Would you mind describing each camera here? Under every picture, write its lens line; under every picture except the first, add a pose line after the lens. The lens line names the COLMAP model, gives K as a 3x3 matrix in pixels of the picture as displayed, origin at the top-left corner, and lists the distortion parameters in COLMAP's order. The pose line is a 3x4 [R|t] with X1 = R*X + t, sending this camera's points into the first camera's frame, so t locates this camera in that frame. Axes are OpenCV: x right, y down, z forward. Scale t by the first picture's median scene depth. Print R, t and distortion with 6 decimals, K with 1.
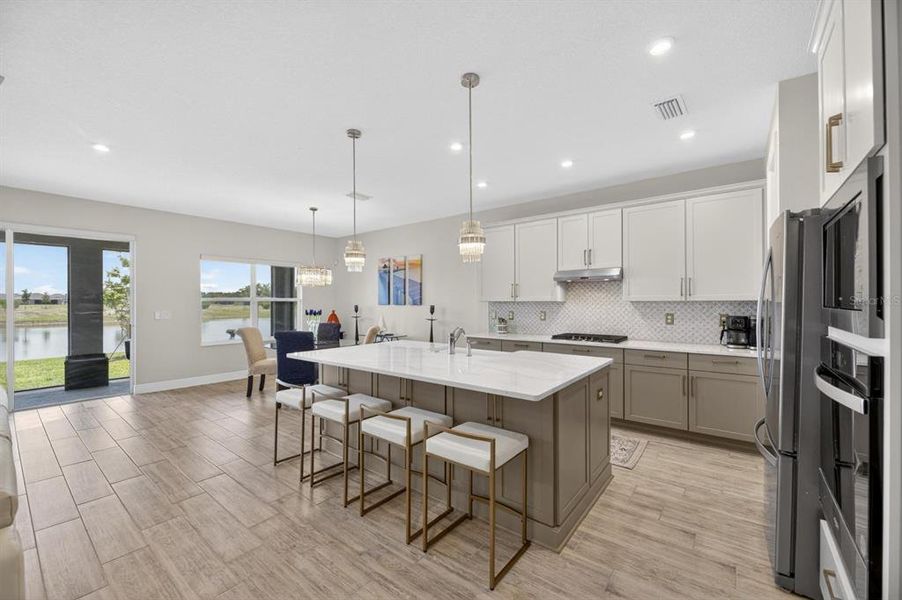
lens RADIAL K [[363.4, 0, 453.6], [0, 363.4, 301.6], [0, 0, 1]] dist [-0.002156, -0.000955]
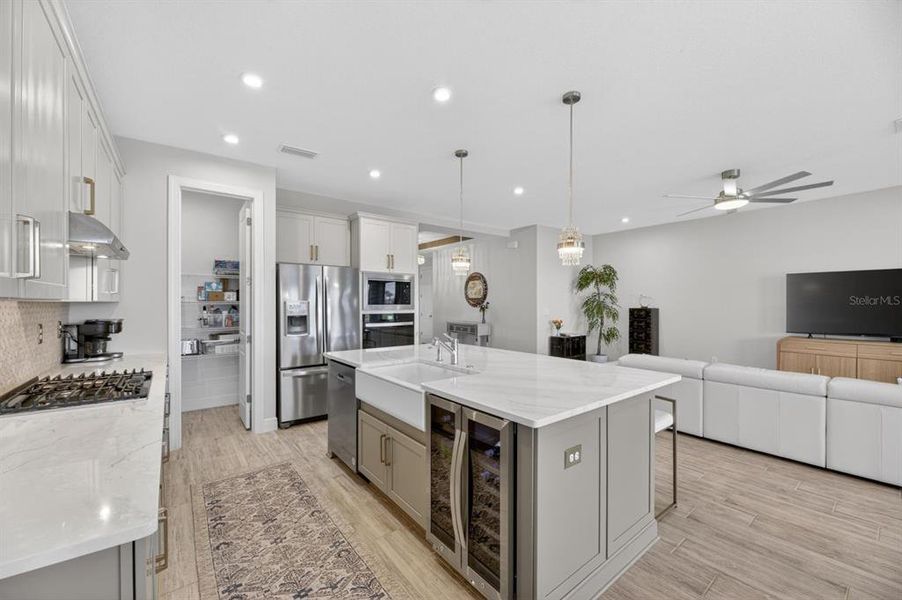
lens RADIAL K [[360.6, 0, 452.6], [0, 360.6, 305.0], [0, 0, 1]] dist [0.006331, -0.000305]
pose [[-0.969604, 0.003625, 0.244652, -0.153960], [0.005177, 0.999970, 0.005701, 0.002814], [-0.244624, 0.006795, -0.969594, 1.346134]]
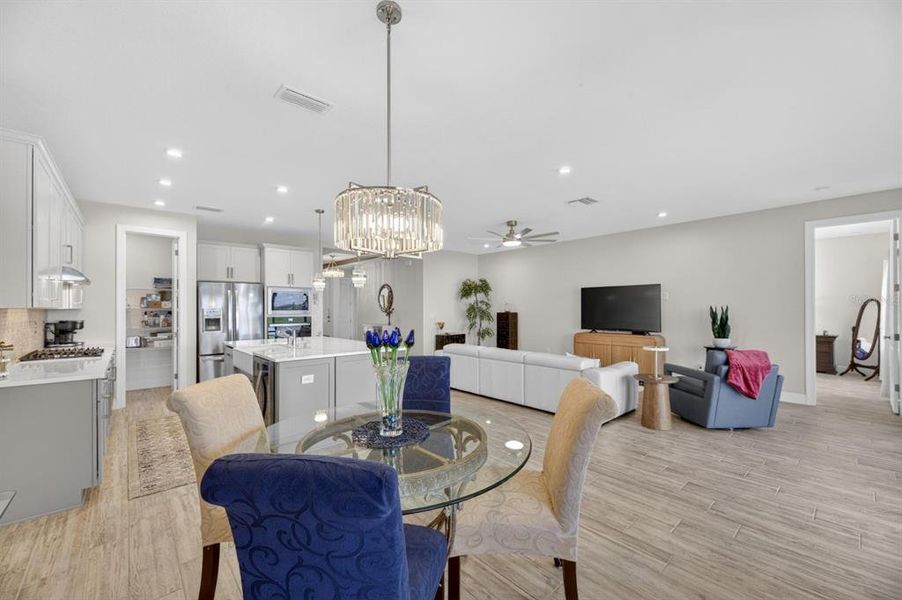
lens RADIAL K [[362.8, 0, 454.3], [0, 362.8, 308.0], [0, 0, 1]] dist [-0.000846, -0.000249]
pose [[-0.984537, 0.007364, 0.175023, -0.648788], [0.007289, 0.999973, -0.001068, 0.004316], [-0.175026, 0.000224, -0.984564, 1.700452]]
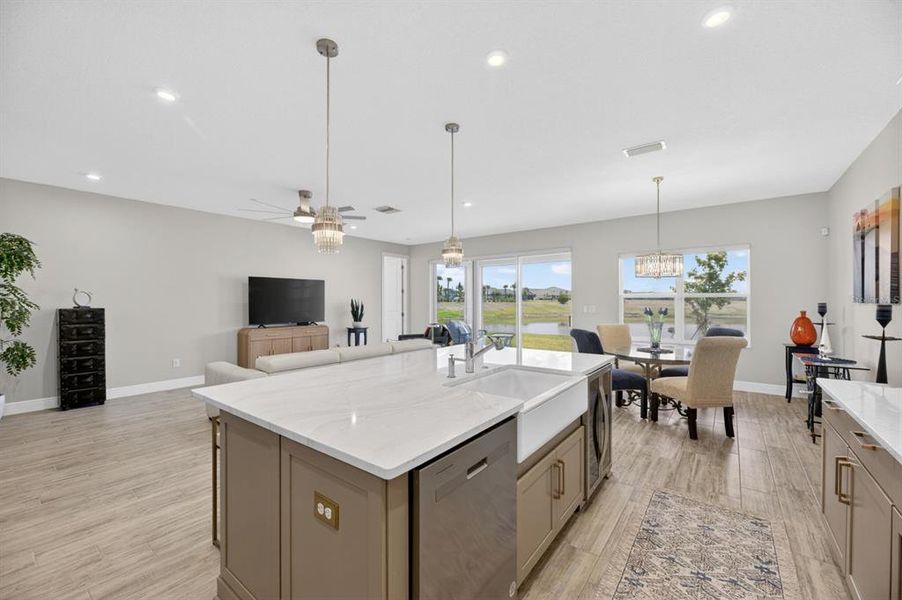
lens RADIAL K [[364.9, 0, 447.6], [0, 364.9, 300.8], [0, 0, 1]] dist [-0.001856, -0.002244]
pose [[0.006229, 0.003655, -0.999974, 0.519671], [0.002373, 0.999990, 0.003670, 0.004794], [0.999978, -0.002396, 0.006220, 0.708019]]
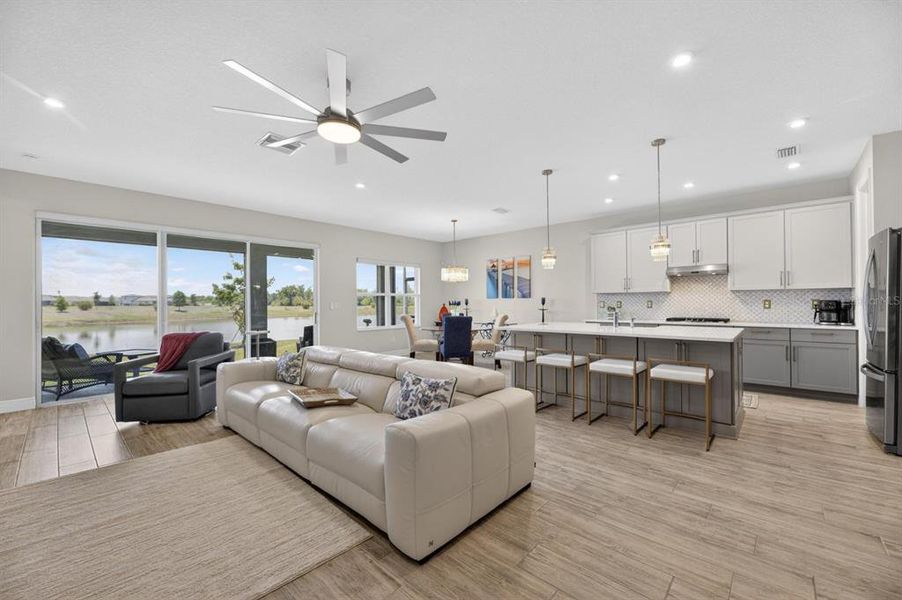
lens RADIAL K [[363.4, 0, 453.6], [0, 363.4, 301.6], [0, 0, 1]] dist [-0.002156, -0.000955]
pose [[0.997573, -0.006182, -0.069353, -0.395596], [0.006188, 0.999981, -0.000122, 0.031566], [0.069352, -0.000307, 0.997592, -0.326182]]
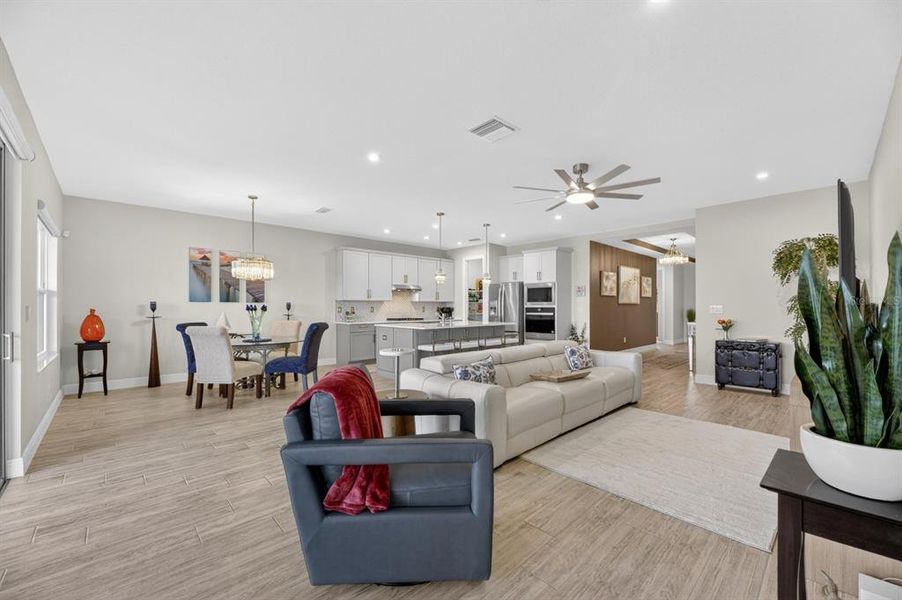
lens RADIAL K [[362.8, 0, 454.3], [0, 362.8, 308.0], [0, 0, 1]] dist [-0.000846, -0.000249]
pose [[0.145371, 0.002766, 0.989373, -1.616740], [-0.000041, 0.999996, -0.002789, 0.044238], [-0.989377, 0.000365, 0.145371, 0.457356]]
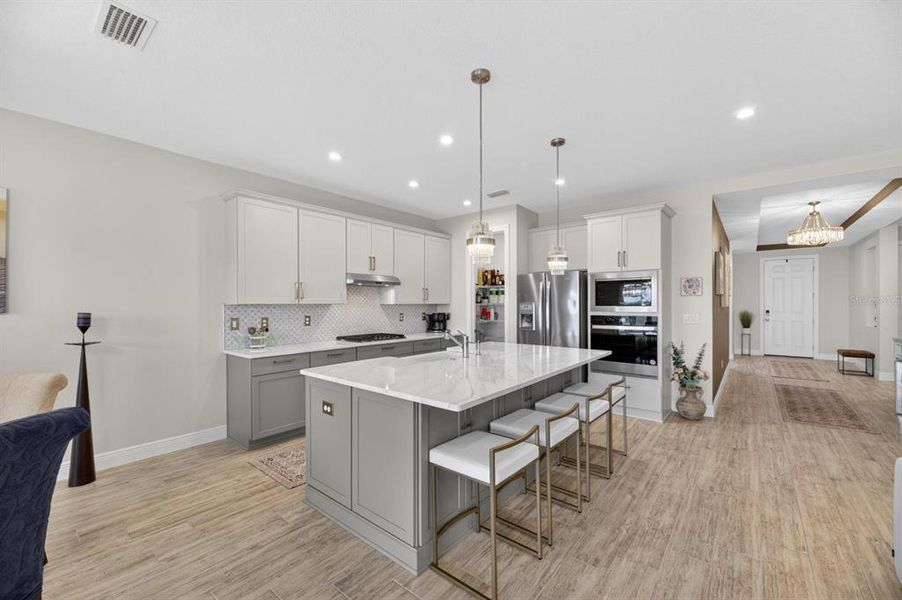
lens RADIAL K [[363.4, 0, 453.6], [0, 363.4, 301.6], [0, 0, 1]] dist [-0.002156, -0.000955]
pose [[0.025078, 0.010903, 0.999626, -0.736723], [0.003344, 0.999934, -0.010990, 0.004301], [-0.999680, 0.003618, 0.025040, 0.749766]]
